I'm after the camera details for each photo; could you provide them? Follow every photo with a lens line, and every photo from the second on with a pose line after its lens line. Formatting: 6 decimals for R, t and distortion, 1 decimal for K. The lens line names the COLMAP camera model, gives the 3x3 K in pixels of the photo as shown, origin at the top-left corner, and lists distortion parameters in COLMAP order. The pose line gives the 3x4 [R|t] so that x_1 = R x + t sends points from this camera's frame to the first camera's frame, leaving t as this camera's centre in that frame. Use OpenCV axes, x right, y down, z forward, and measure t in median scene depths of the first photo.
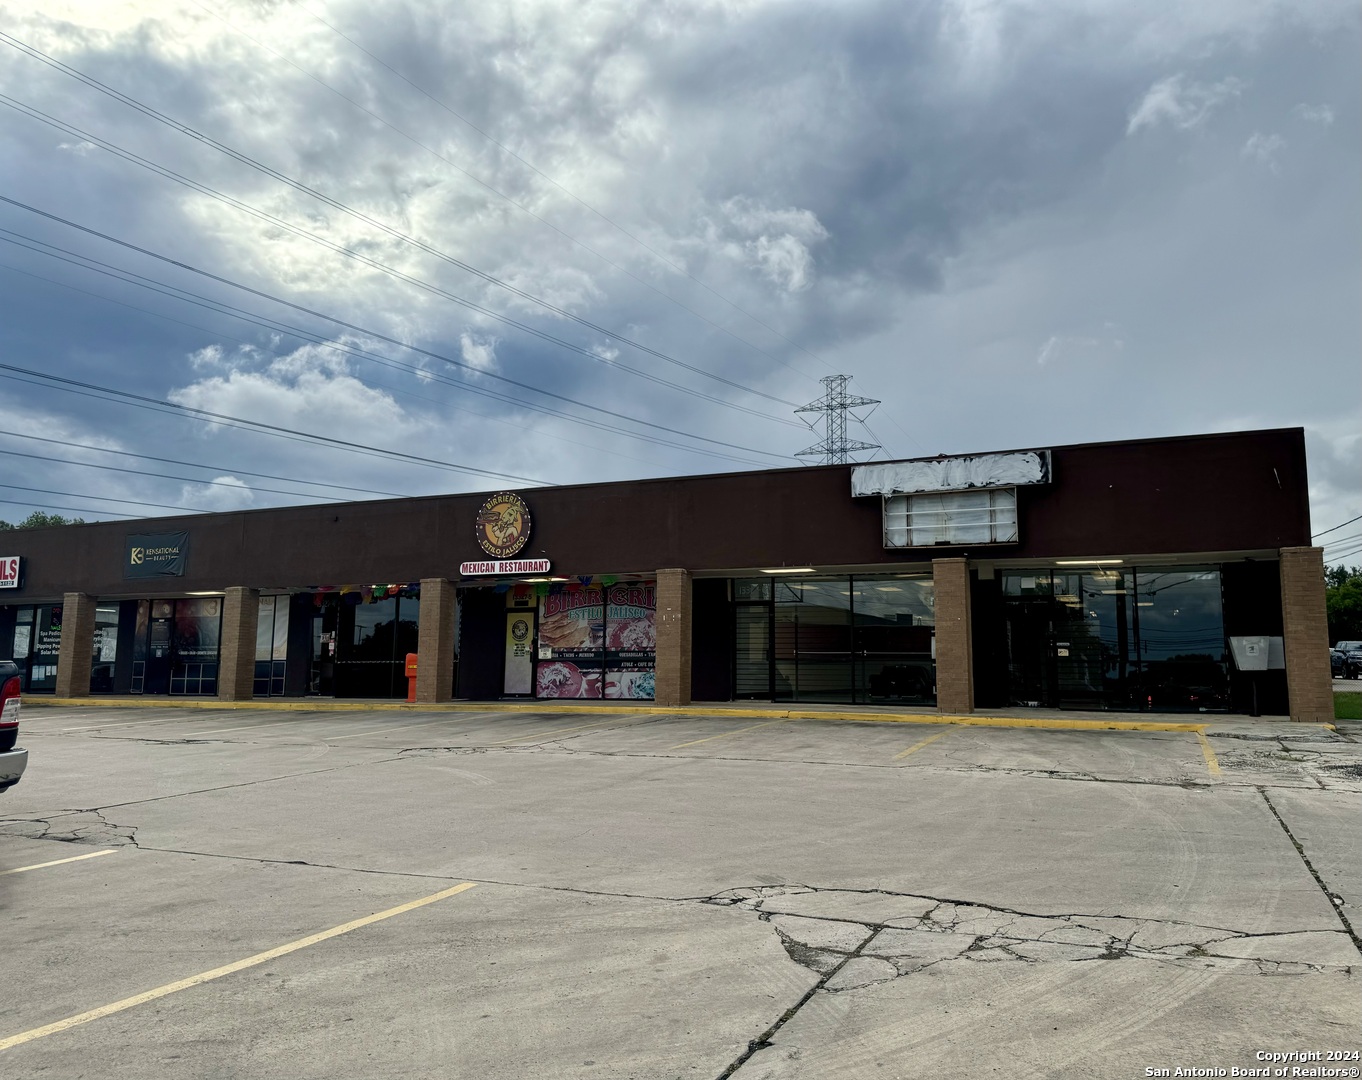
lens RADIAL K [[999.4, 0, 721.1], [0, 999.4, 535.0], [0, 0, 1]] dist [0.122704, -0.234253]
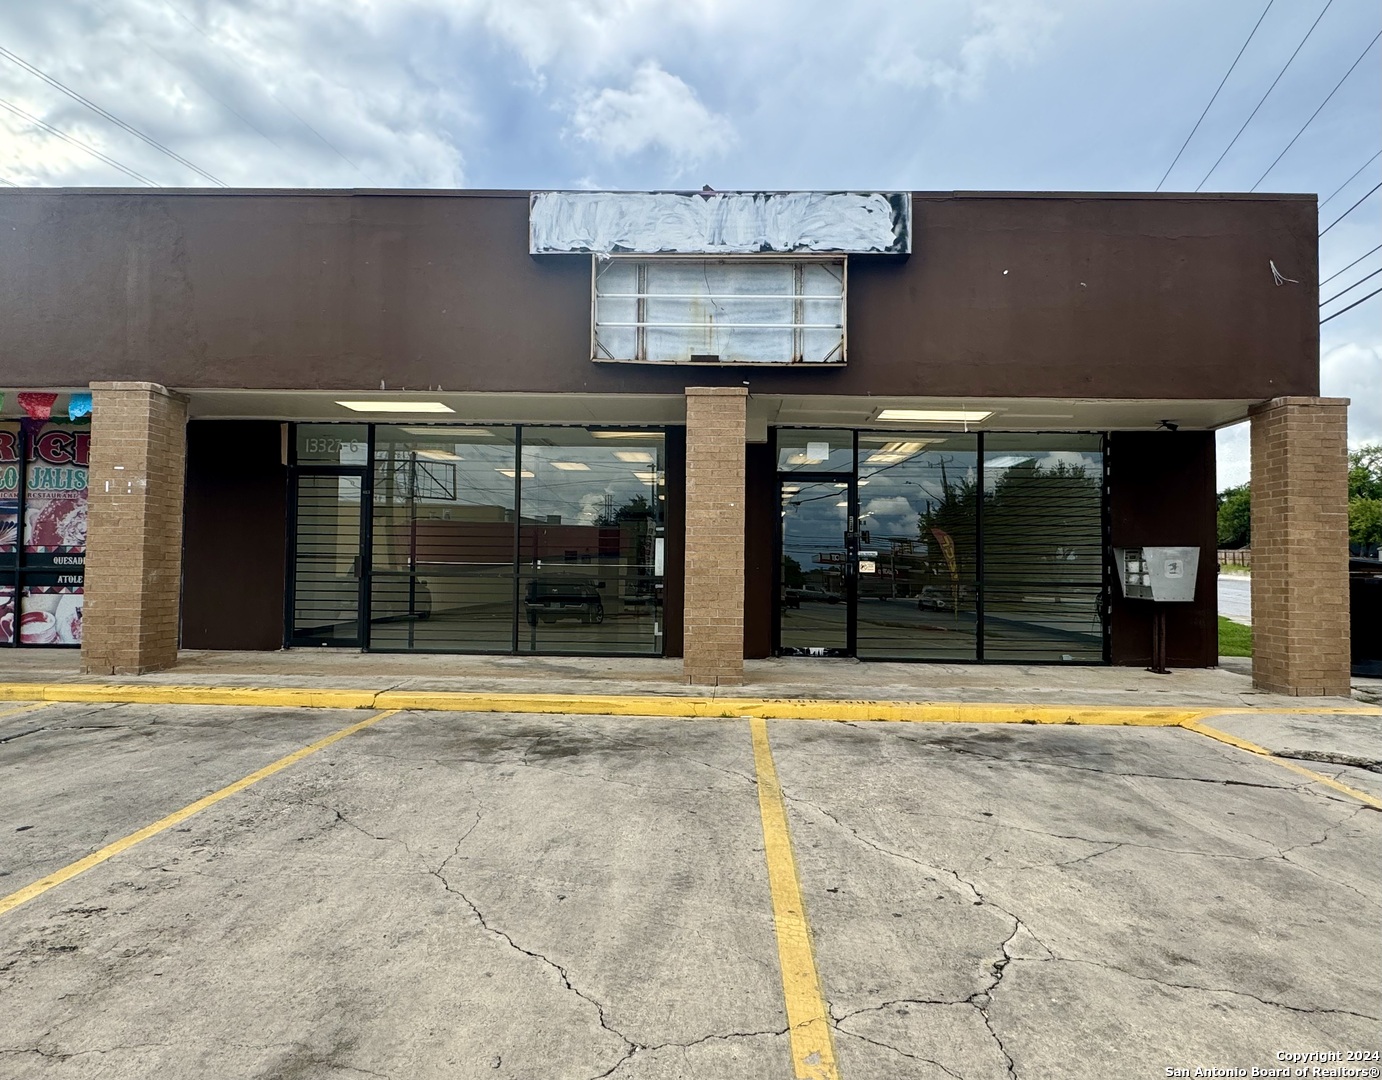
lens RADIAL K [[811.9, 0, 706.4], [0, 811.9, 537.6], [0, 0, 1]] dist [0.002602, 0.000413]
pose [[0.931002, 0.021062, 0.364407, 0.070760], [-0.058074, 0.994164, 0.090911, 0.061195], [-0.360365, -0.105801, 0.926792, 0.599689]]
